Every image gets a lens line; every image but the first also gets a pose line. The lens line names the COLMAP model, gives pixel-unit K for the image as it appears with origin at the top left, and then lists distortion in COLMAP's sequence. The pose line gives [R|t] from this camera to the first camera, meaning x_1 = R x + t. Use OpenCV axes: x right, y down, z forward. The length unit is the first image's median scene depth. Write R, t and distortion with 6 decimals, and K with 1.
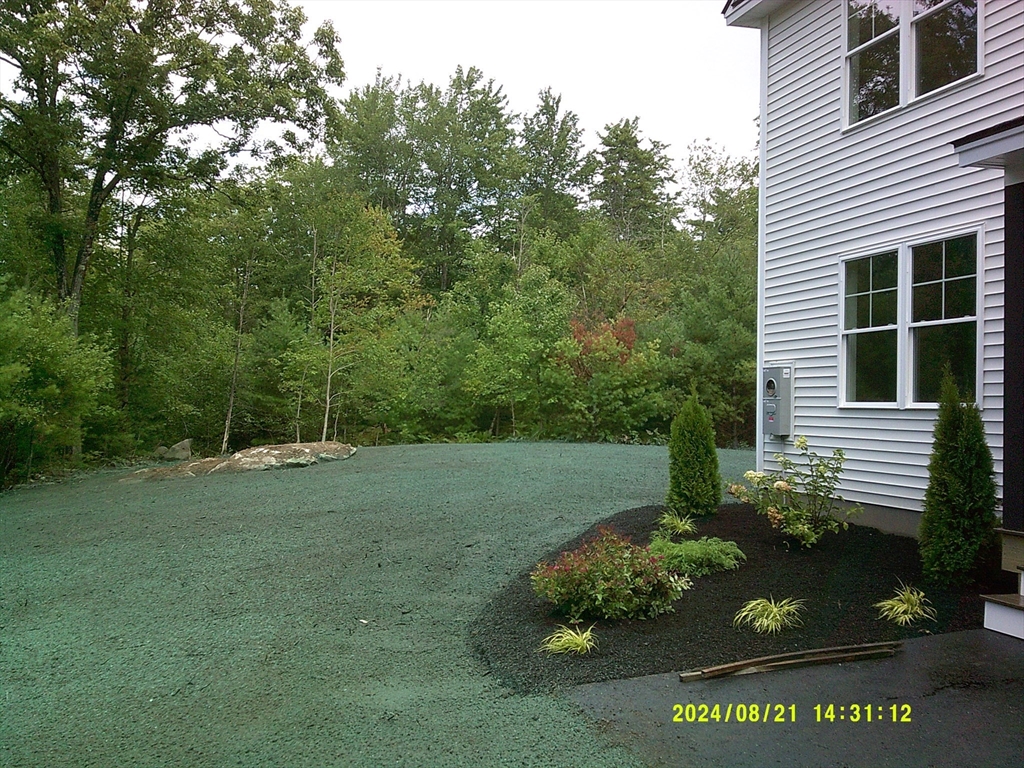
lens RADIAL K [[922.7, 0, 506.6], [0, 922.7, 408.9], [0, 0, 1]] dist [0.105124, -0.179941]
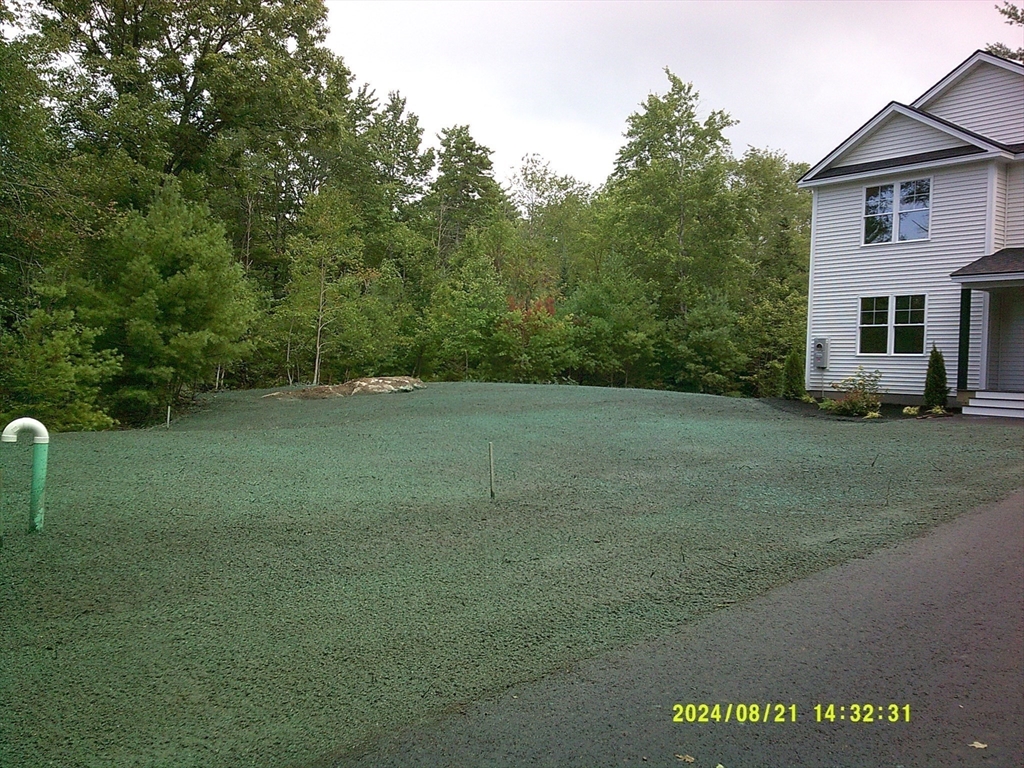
lens RADIAL K [[937.2, 0, 491.9], [0, 937.2, 384.4], [0, 0, 1]] dist [0.111375, -0.194260]
pose [[0.943177, 0.021983, 0.331562, -1.429993], [-0.026600, 0.999602, 0.009393, 0.079229], [-0.331224, -0.017678, 0.943387, -1.101084]]
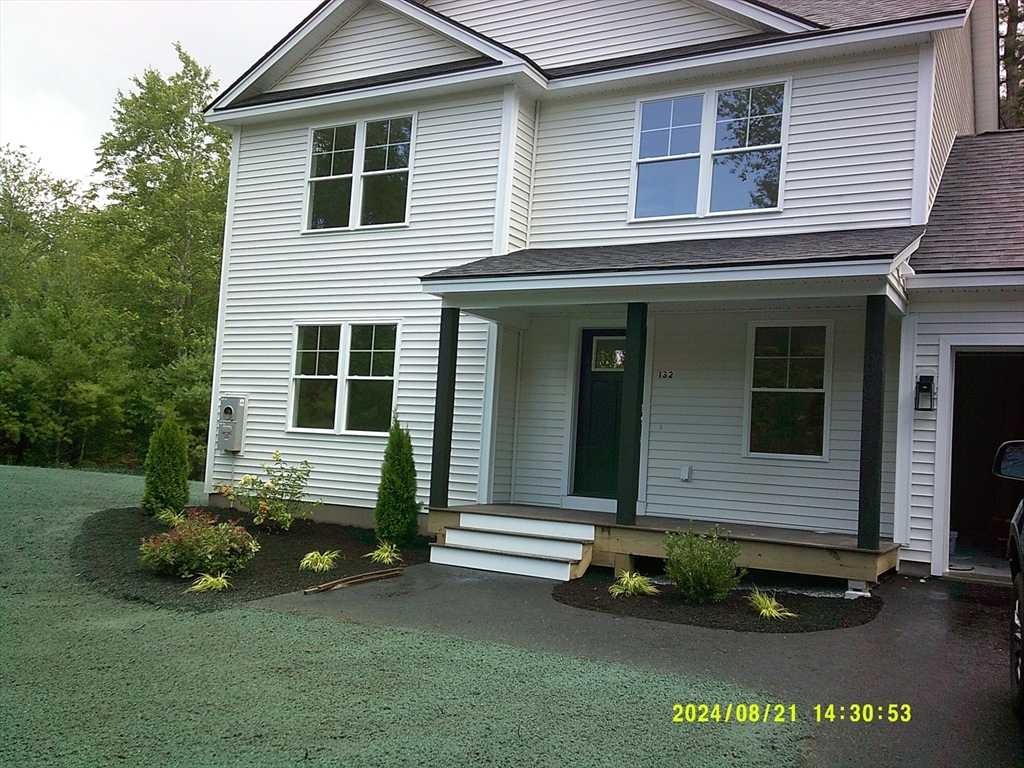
lens RADIAL K [[937.2, 0, 491.9], [0, 937.2, 384.4], [0, 0, 1]] dist [0.111375, -0.194260]
pose [[0.733673, 0.088746, 0.673682, -0.356355], [-0.051268, 0.995838, -0.075351, 0.018581], [-0.677566, 0.020745, 0.735170, -0.213255]]
